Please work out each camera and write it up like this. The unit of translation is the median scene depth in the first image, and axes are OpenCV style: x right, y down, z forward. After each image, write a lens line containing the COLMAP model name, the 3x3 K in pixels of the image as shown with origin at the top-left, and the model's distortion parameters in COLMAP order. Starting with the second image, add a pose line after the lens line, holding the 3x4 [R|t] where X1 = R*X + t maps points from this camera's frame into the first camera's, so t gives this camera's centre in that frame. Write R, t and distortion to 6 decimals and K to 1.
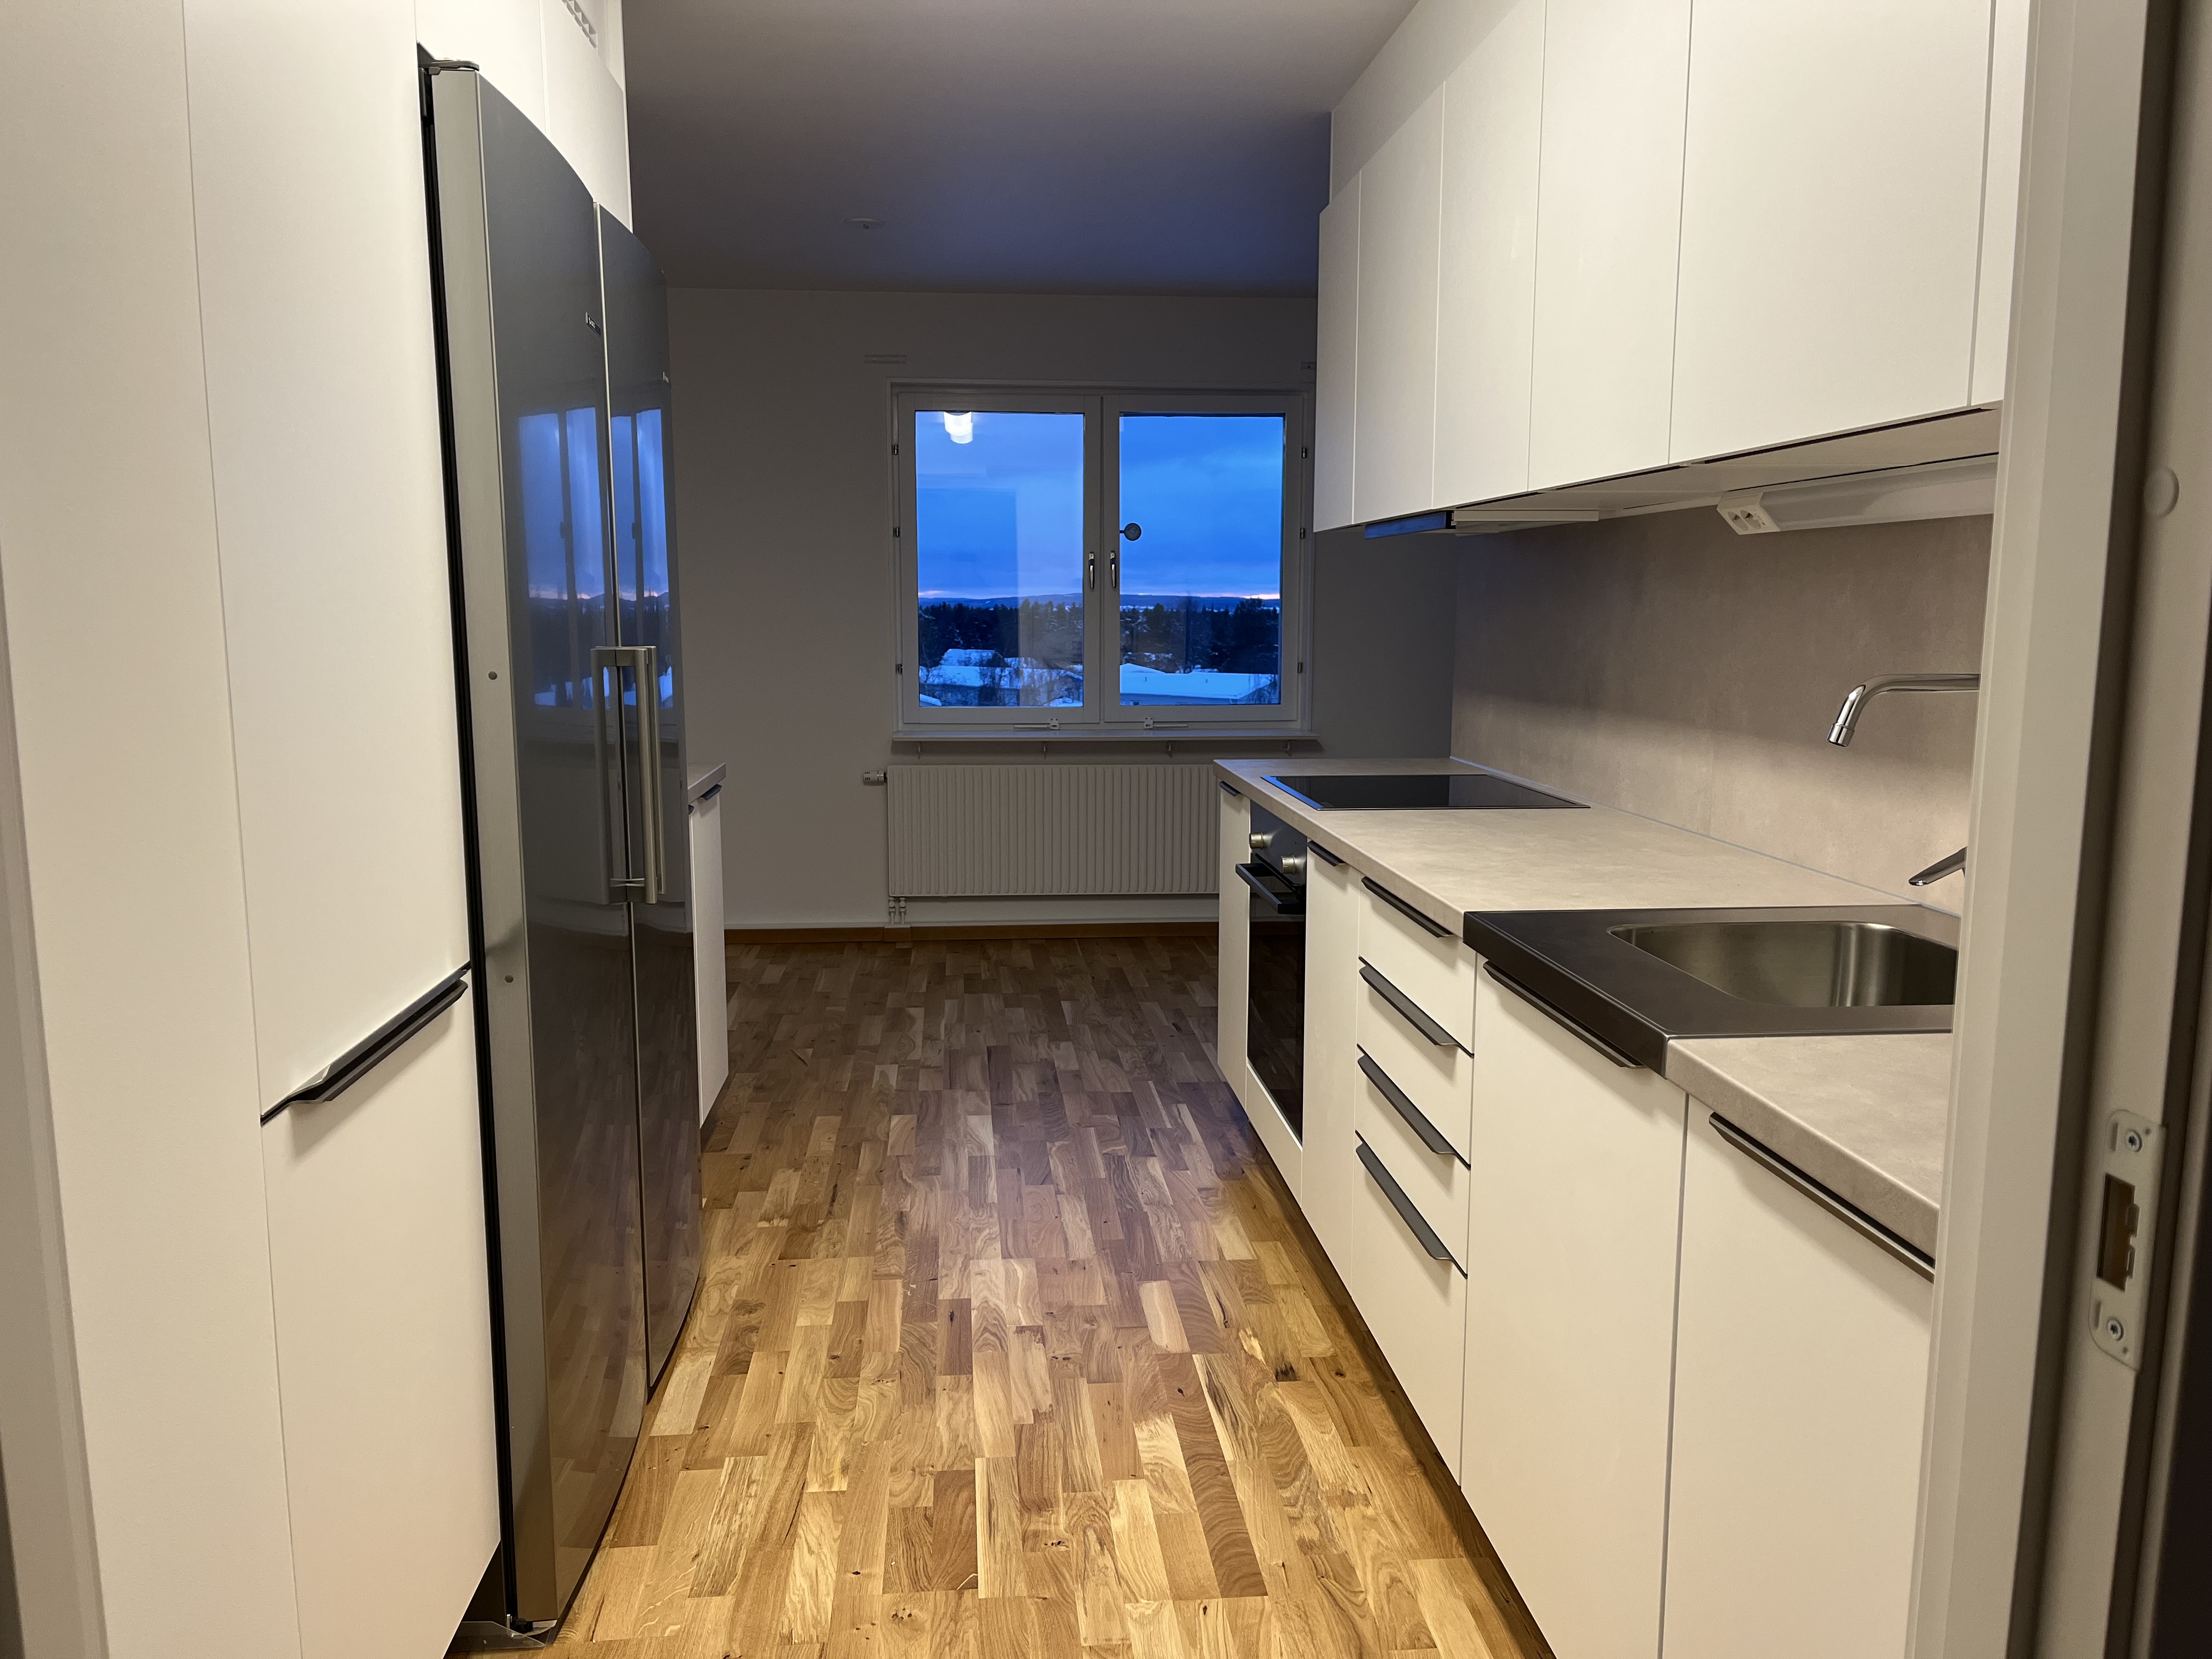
lens RADIAL K [[1666.0, 0, 1103.2], [0, 1666.0, 853.6], [0, 0, 1]] dist [0.055745, -0.076750]
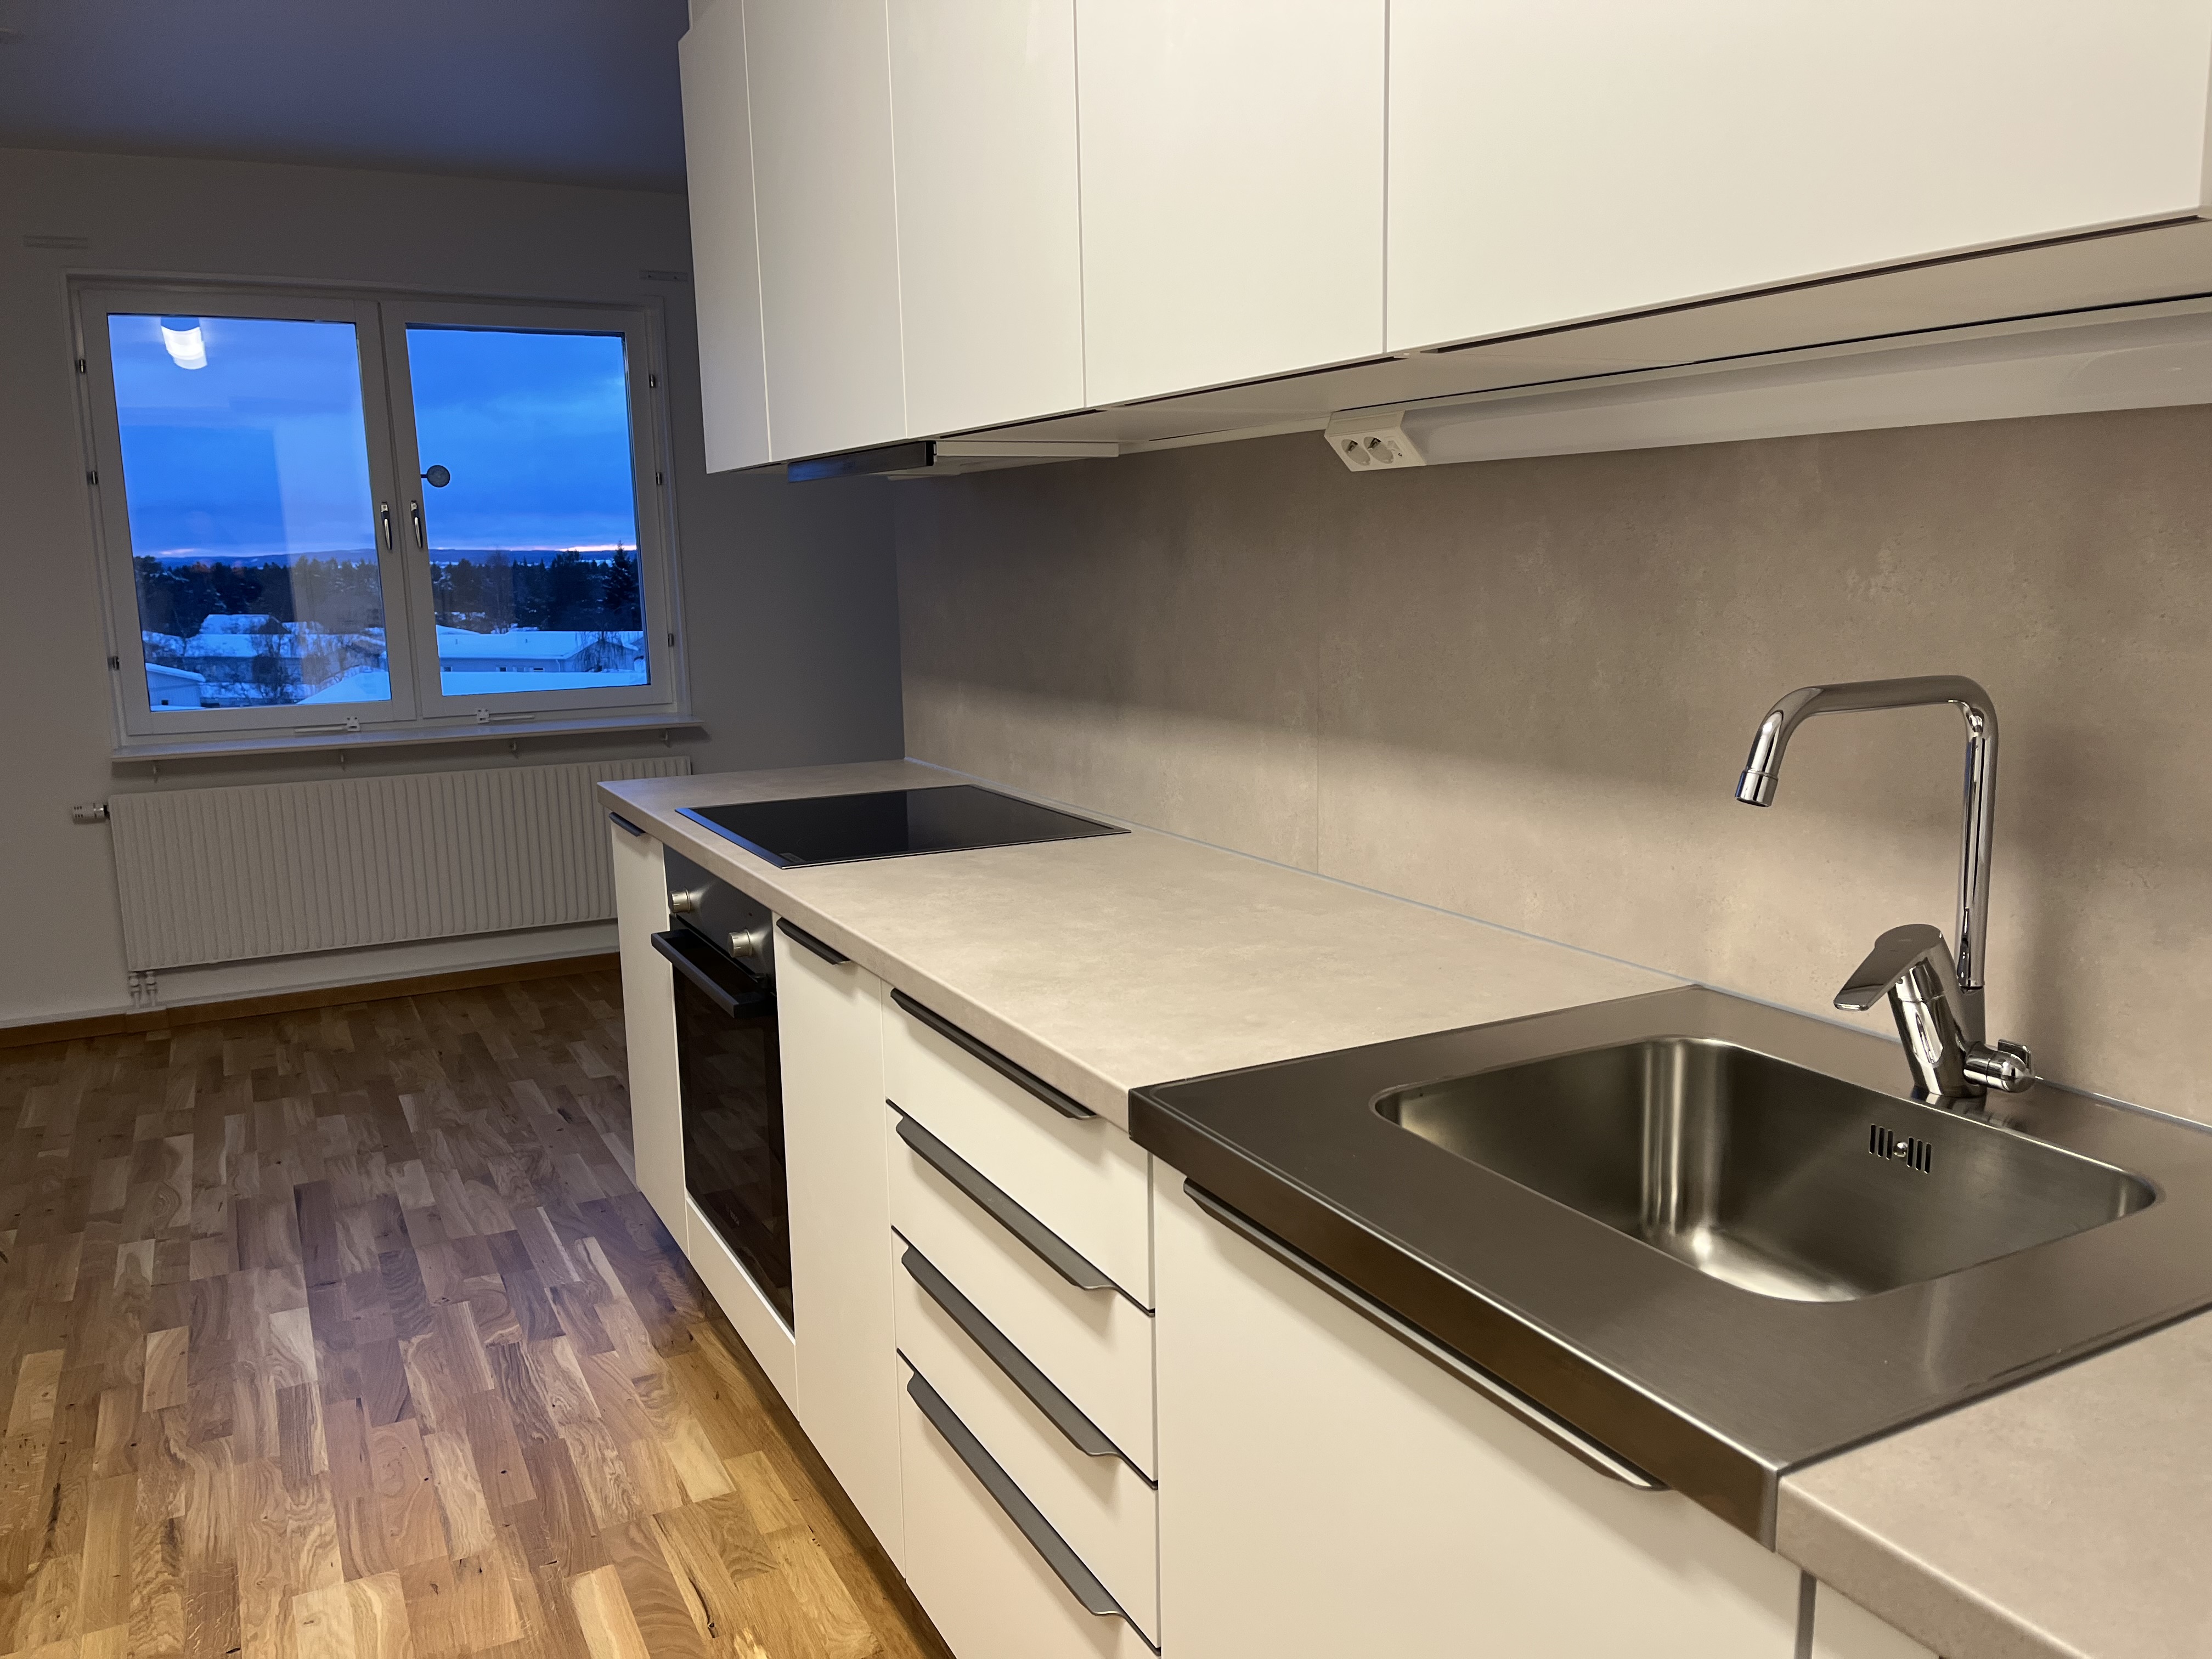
lens RADIAL K [[1666.0, 0, 1111.3], [0, 1666.0, 845.7], [0, 0, 1]] dist [0.055745, -0.076750]
pose [[0.922001, -0.087371, 0.377202, -0.006018], [0.078032, 0.996148, 0.040001, -0.041657], [-0.379244, -0.007447, 0.925267, 0.233414]]
